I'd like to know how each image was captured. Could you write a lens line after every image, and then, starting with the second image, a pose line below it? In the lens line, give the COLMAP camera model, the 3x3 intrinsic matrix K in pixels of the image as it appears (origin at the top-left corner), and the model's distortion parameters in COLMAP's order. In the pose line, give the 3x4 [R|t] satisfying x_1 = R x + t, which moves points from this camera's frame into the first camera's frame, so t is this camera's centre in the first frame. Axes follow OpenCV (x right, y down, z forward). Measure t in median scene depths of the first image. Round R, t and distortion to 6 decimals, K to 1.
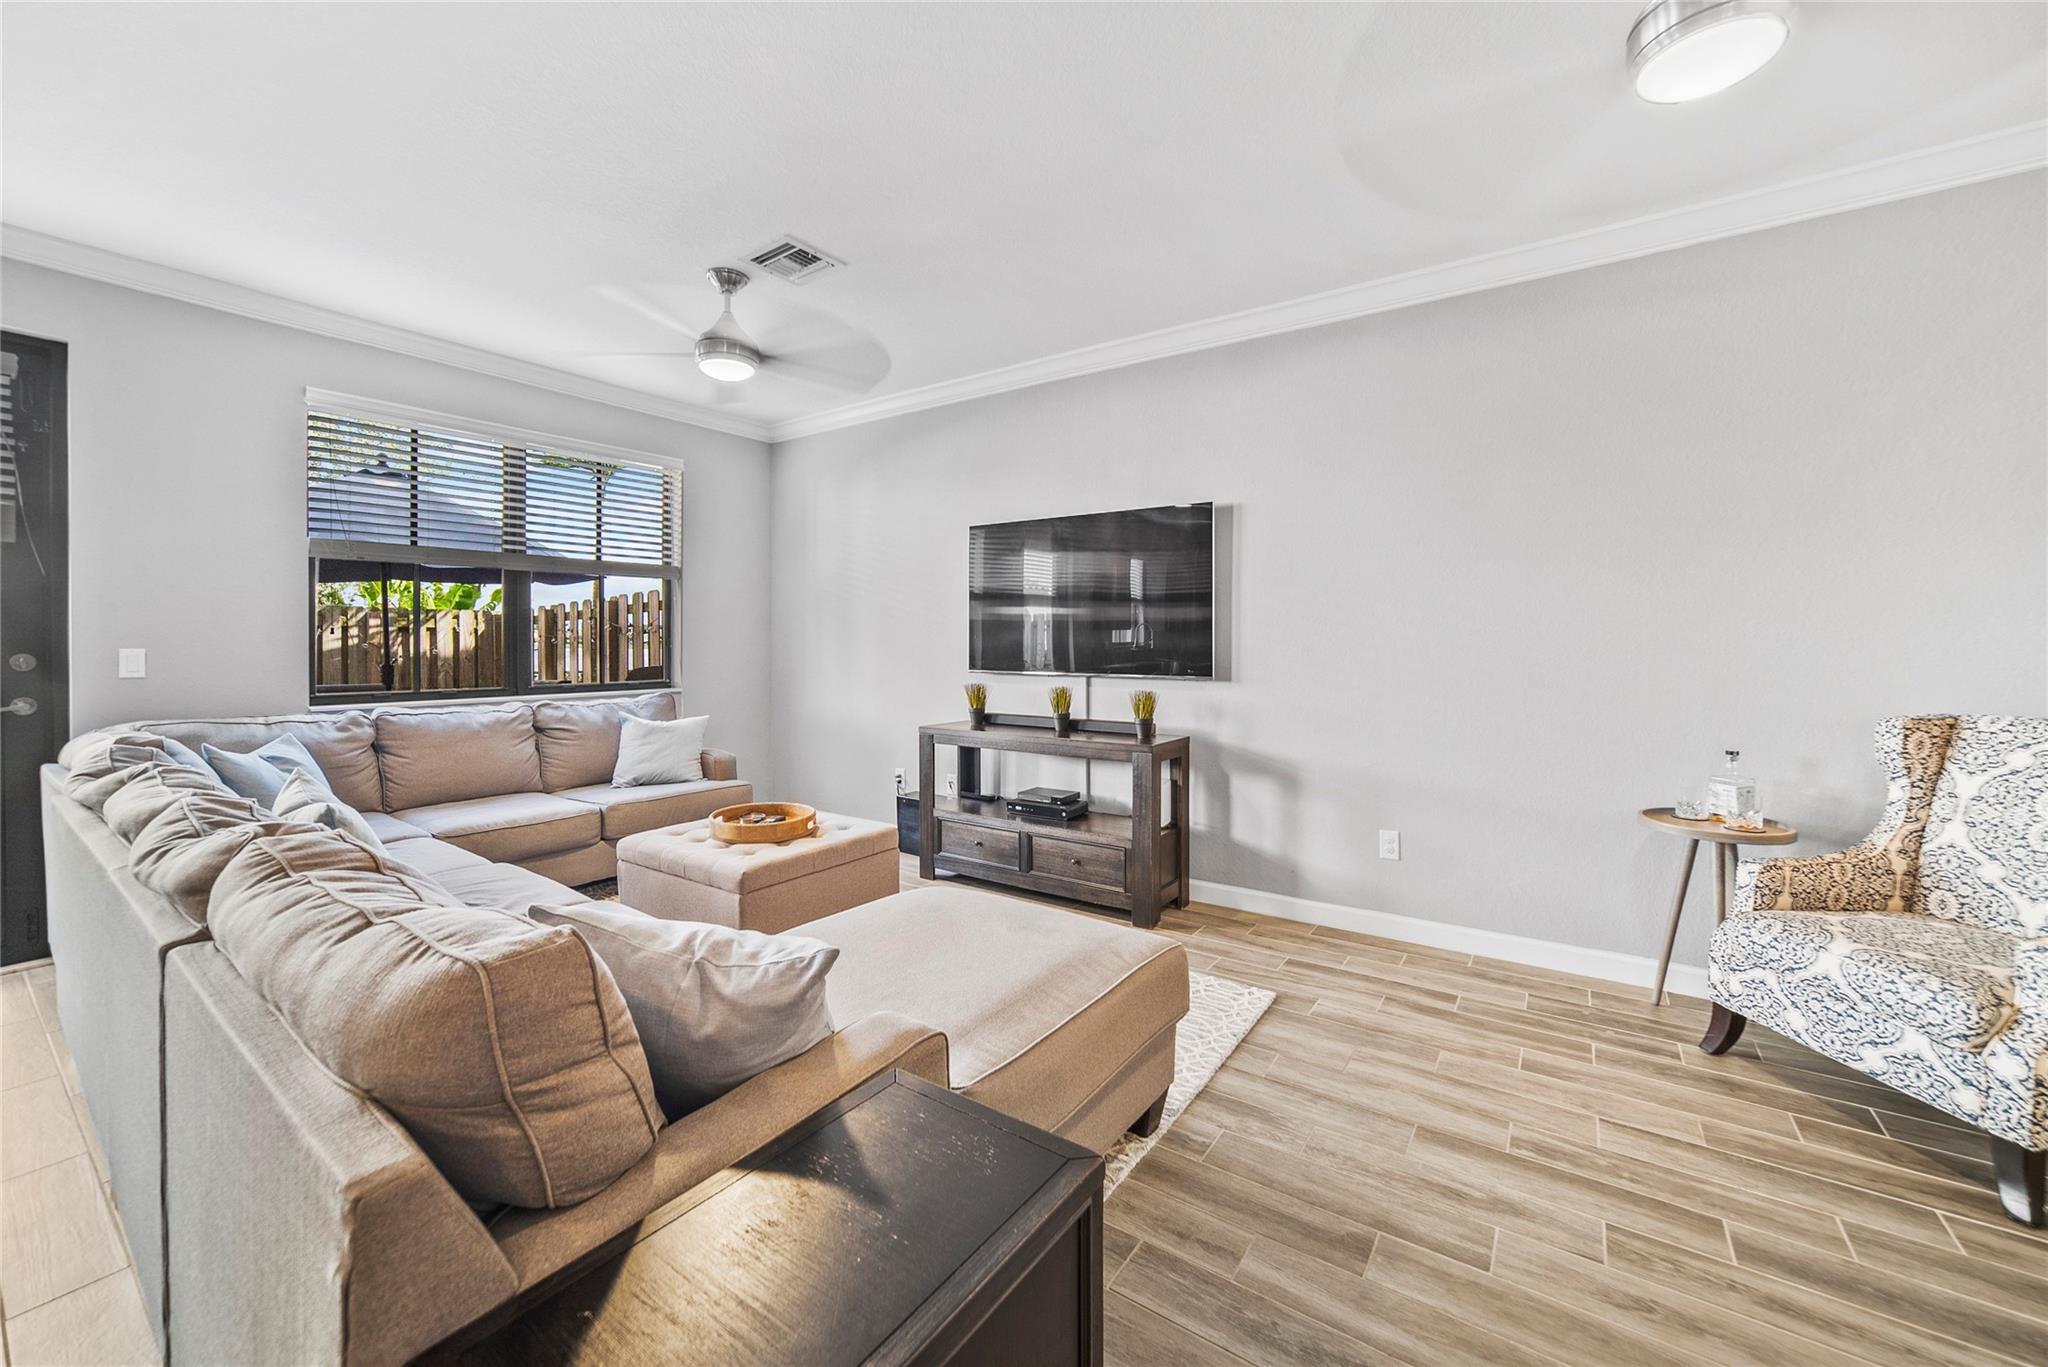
lens RADIAL K [[800.3, 0, 1017.2], [0, 800.3, 652.2], [0, 0, 1]] dist [-0.020963, 0.003367]
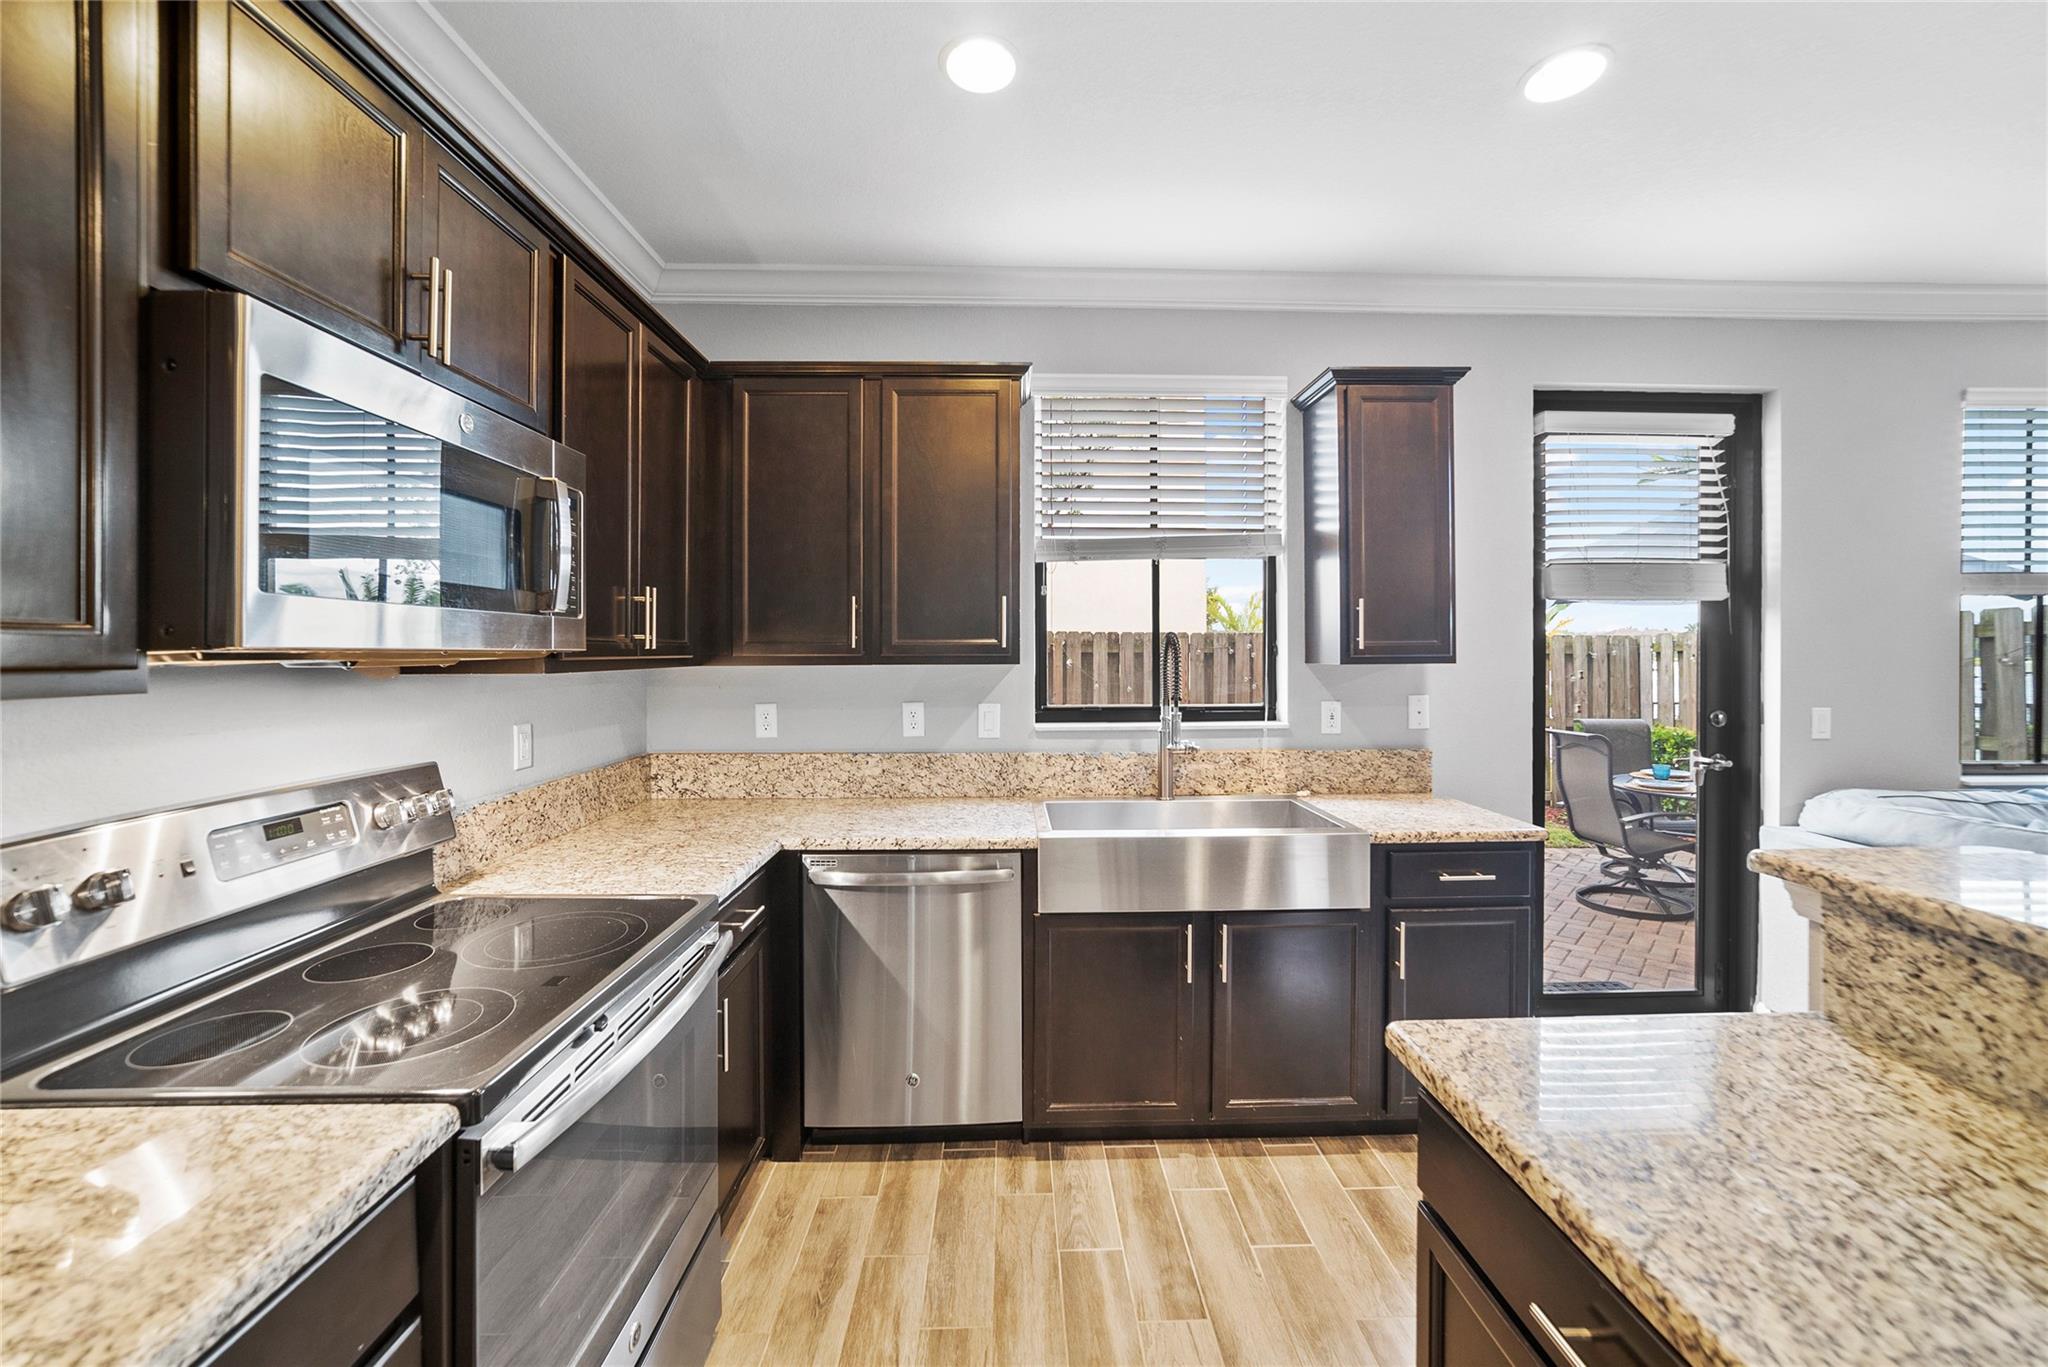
lens RADIAL K [[800.3, 0, 1027.5], [0, 800.3, 656.8], [0, 0, 1]] dist [-0.020963, 0.003367]
pose [[0.601133, 0.005038, -0.799133, -0.750809], [-0.009065, 0.999959, -0.000515, -0.043081], [0.799097, 0.007554, 0.601154, -0.238733]]
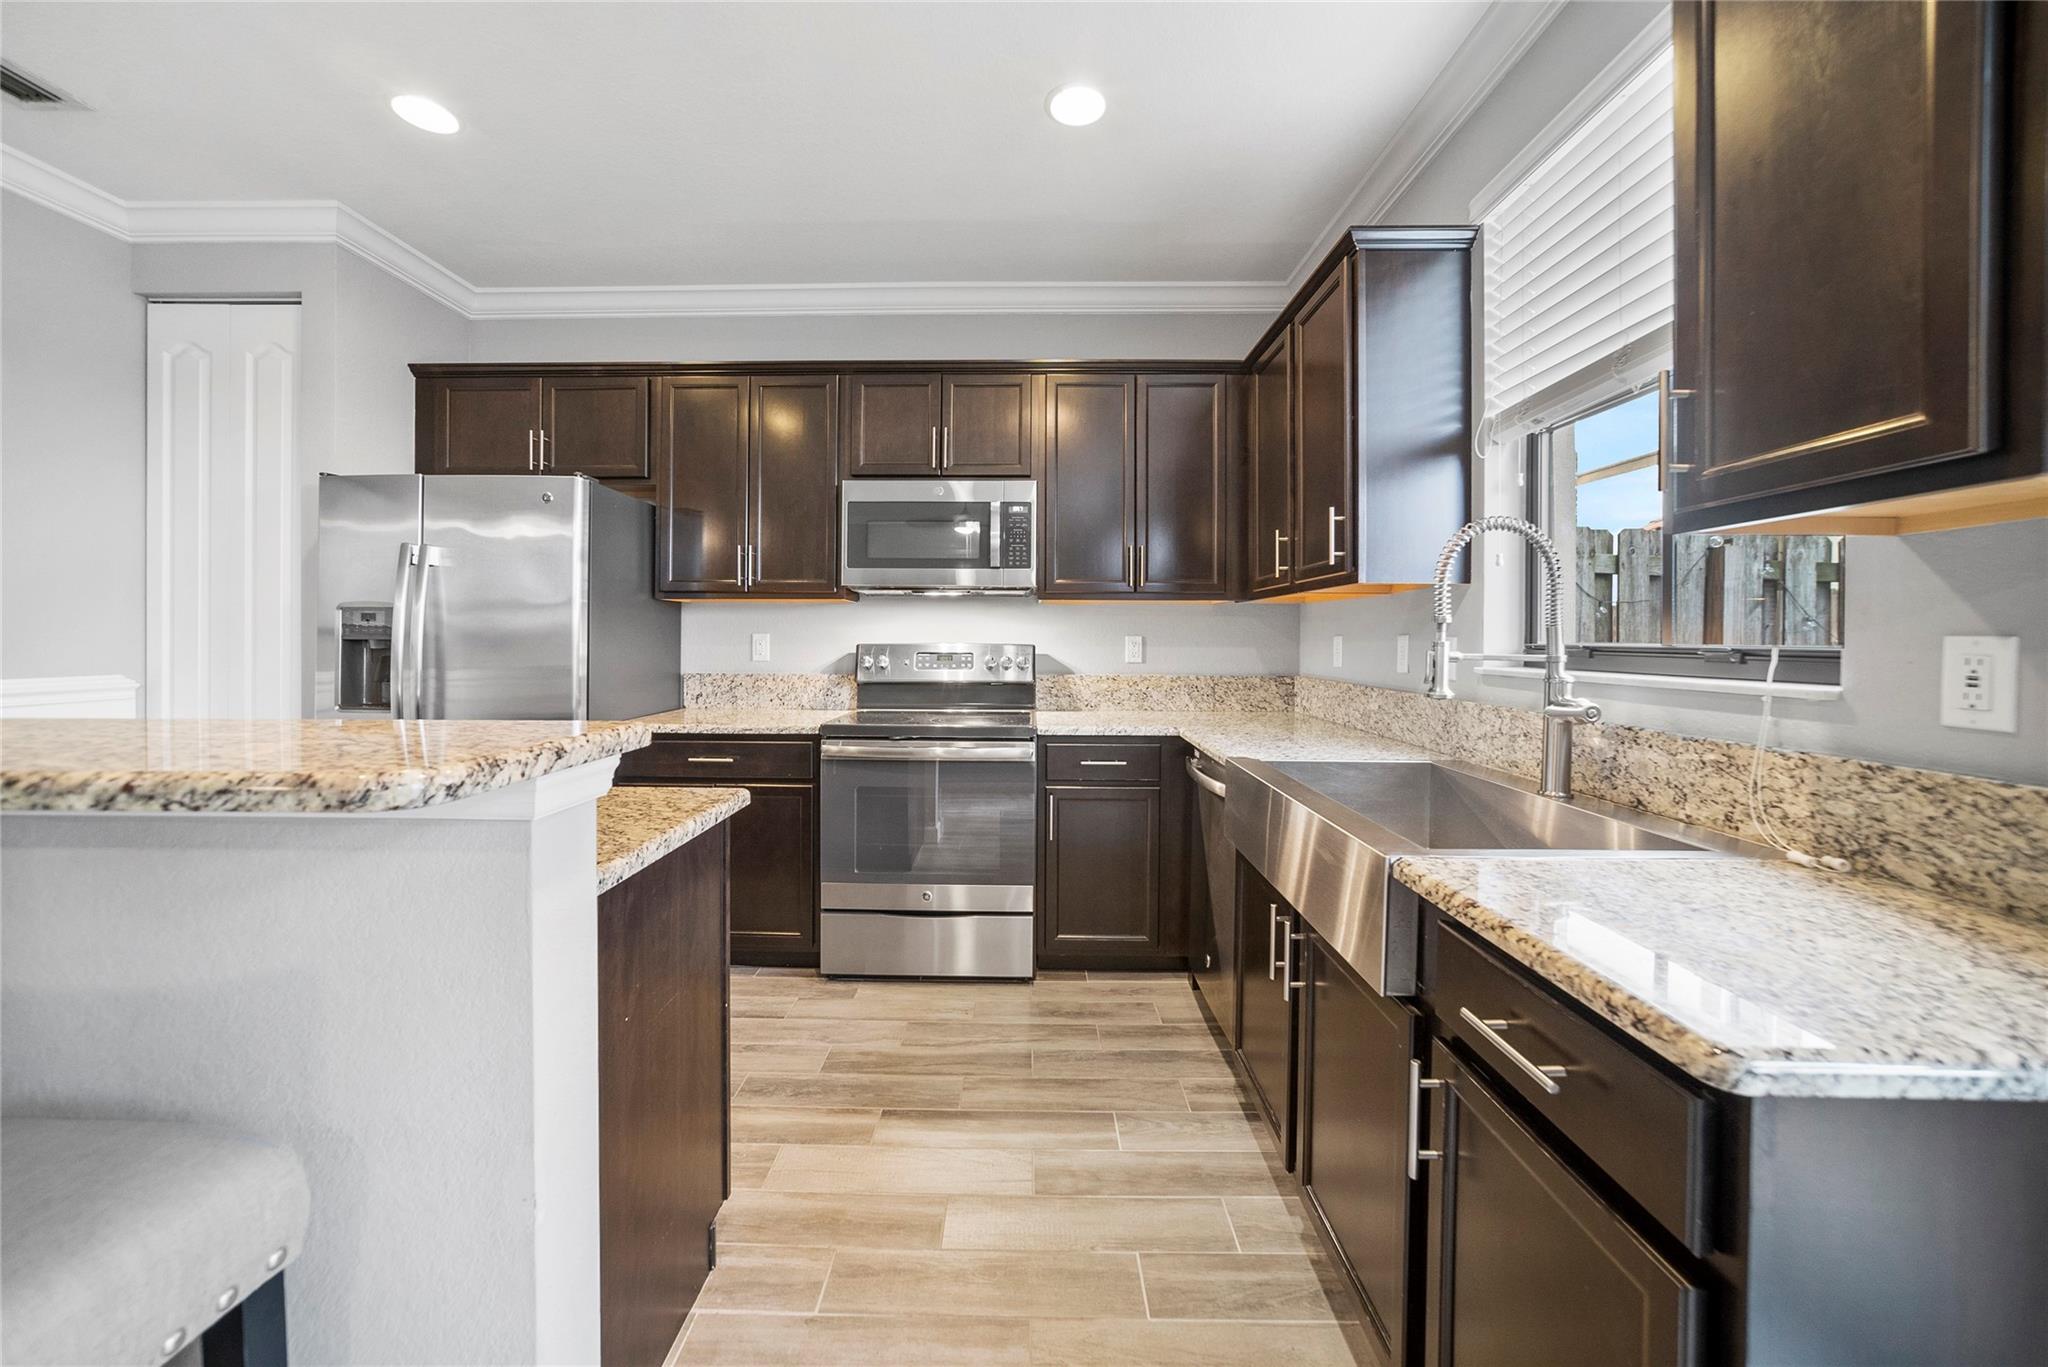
lens RADIAL K [[783.5, 0, 1011.9], [0, 783.5, 635.2], [0, 0, 1]] dist [-0.023329, 0.007784]
pose [[-0.824789, 0.001132, -0.565439, -0.773038], [-0.008084, 0.999872, 0.013794, -0.007304], [0.565382, 0.015948, -0.824675, 0.443742]]
